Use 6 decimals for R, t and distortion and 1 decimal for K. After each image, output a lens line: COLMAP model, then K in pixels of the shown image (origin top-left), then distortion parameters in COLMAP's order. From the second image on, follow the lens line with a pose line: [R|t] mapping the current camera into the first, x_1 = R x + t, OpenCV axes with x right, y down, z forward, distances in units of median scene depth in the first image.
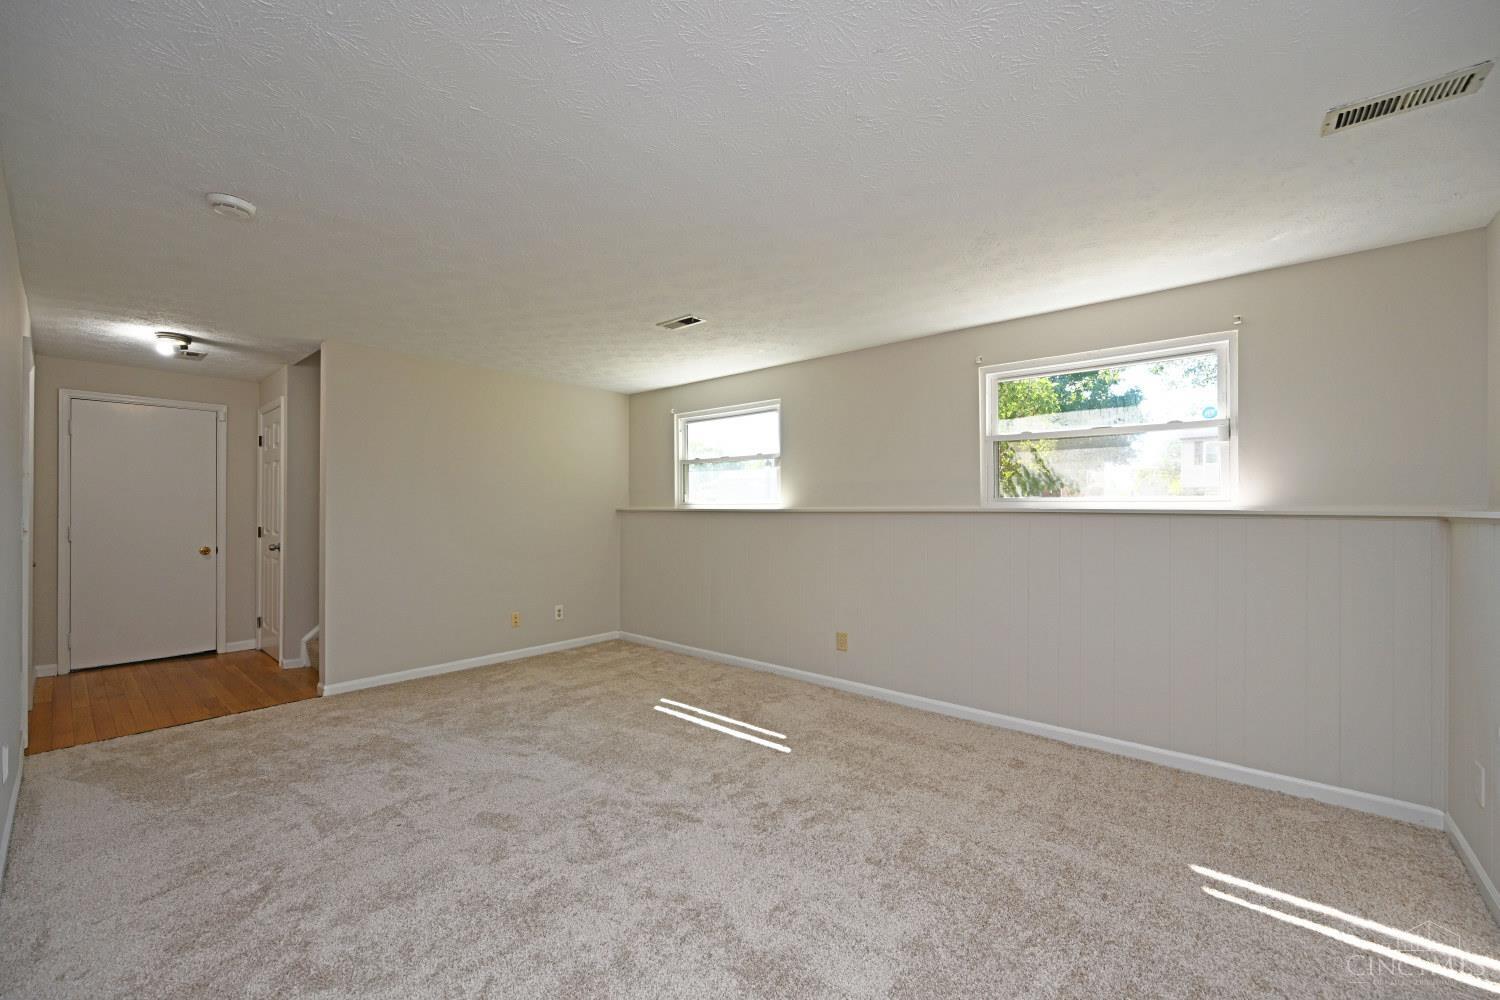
lens RADIAL K [[597.0, 0, 745.2], [0, 597.0, 502.6], [0, 0, 1]] dist [-0.000300, 0.000248]
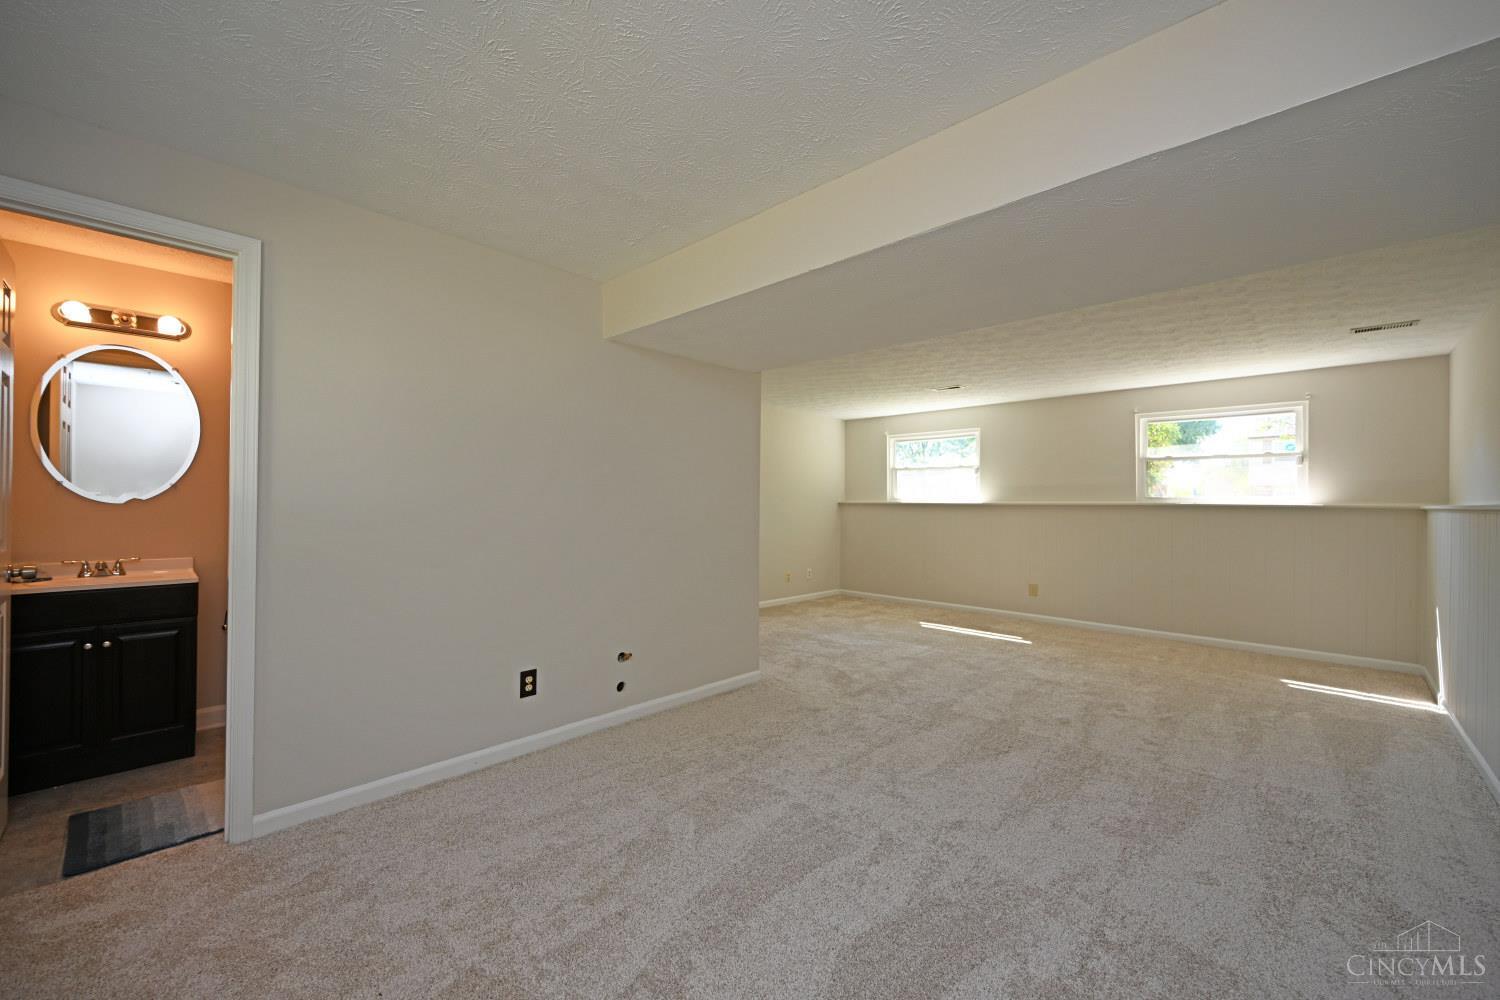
lens RADIAL K [[589.2, 0, 752.0], [0, 589.2, 501.2], [0, 0, 1]] dist [-0.003002, 0.000613]
pose [[0.998154, 0.009132, -0.060043, -0.504710], [-0.008903, 0.999952, 0.004086, 0.006619], [0.060077, -0.003544, 0.998187, -0.592484]]
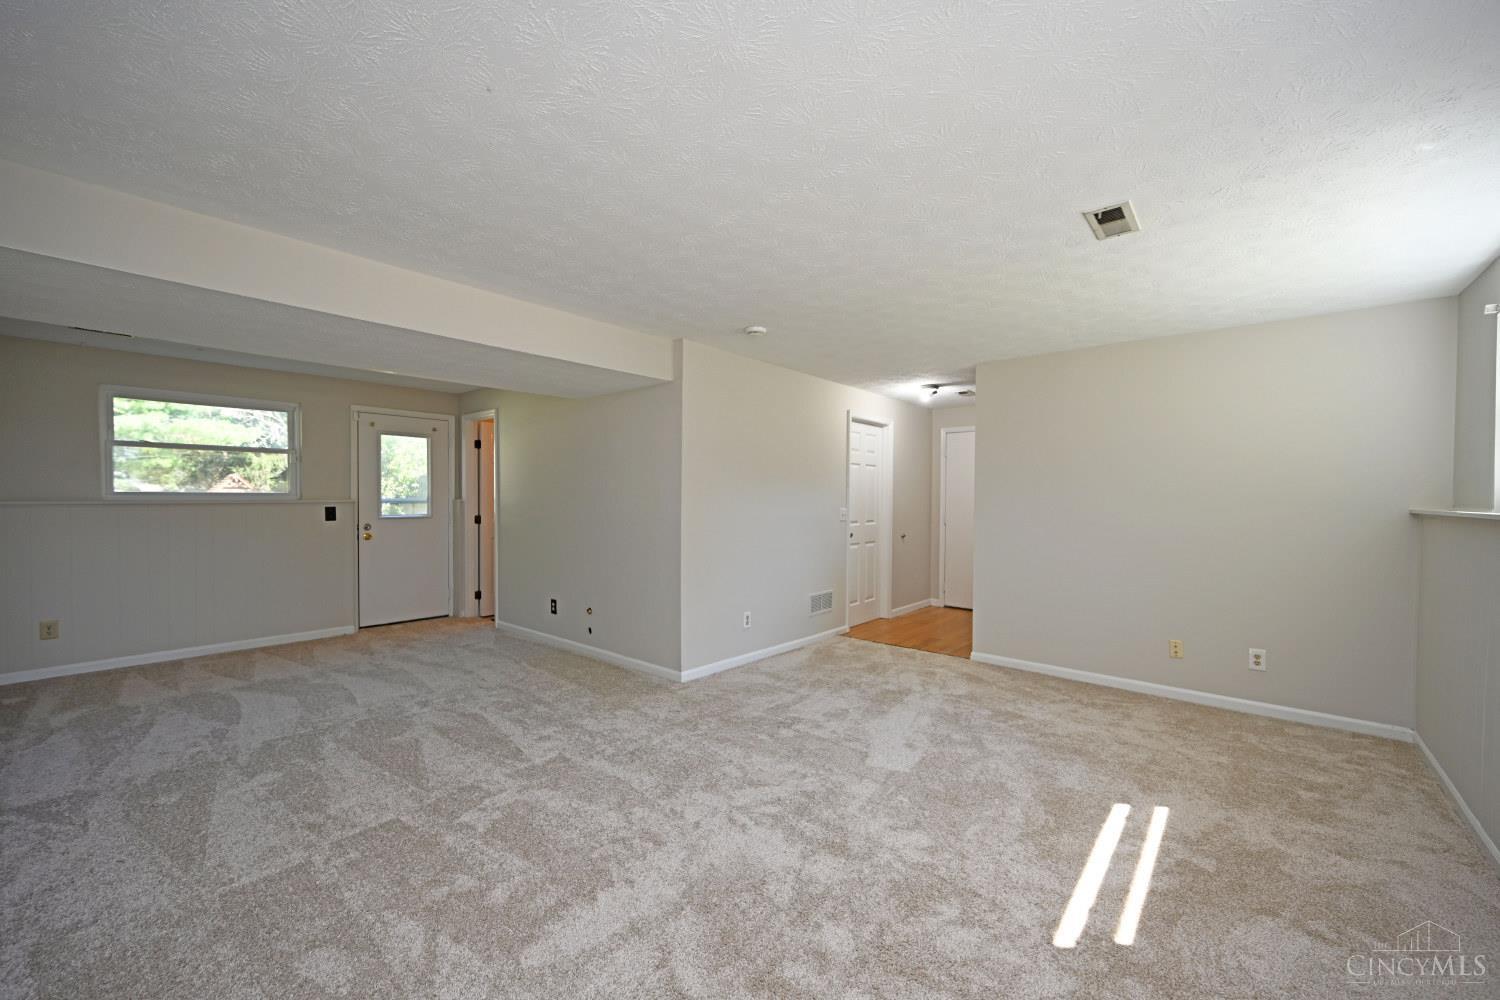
lens RADIAL K [[589.2, 0, 752.0], [0, 589.2, 501.2], [0, 0, 1]] dist [-0.003002, 0.000613]
pose [[0.004233, 0.003441, -0.999985, 0.502473], [-0.000154, 0.999994, 0.003440, -0.001129], [0.999991, 0.000139, 0.004234, 0.571116]]
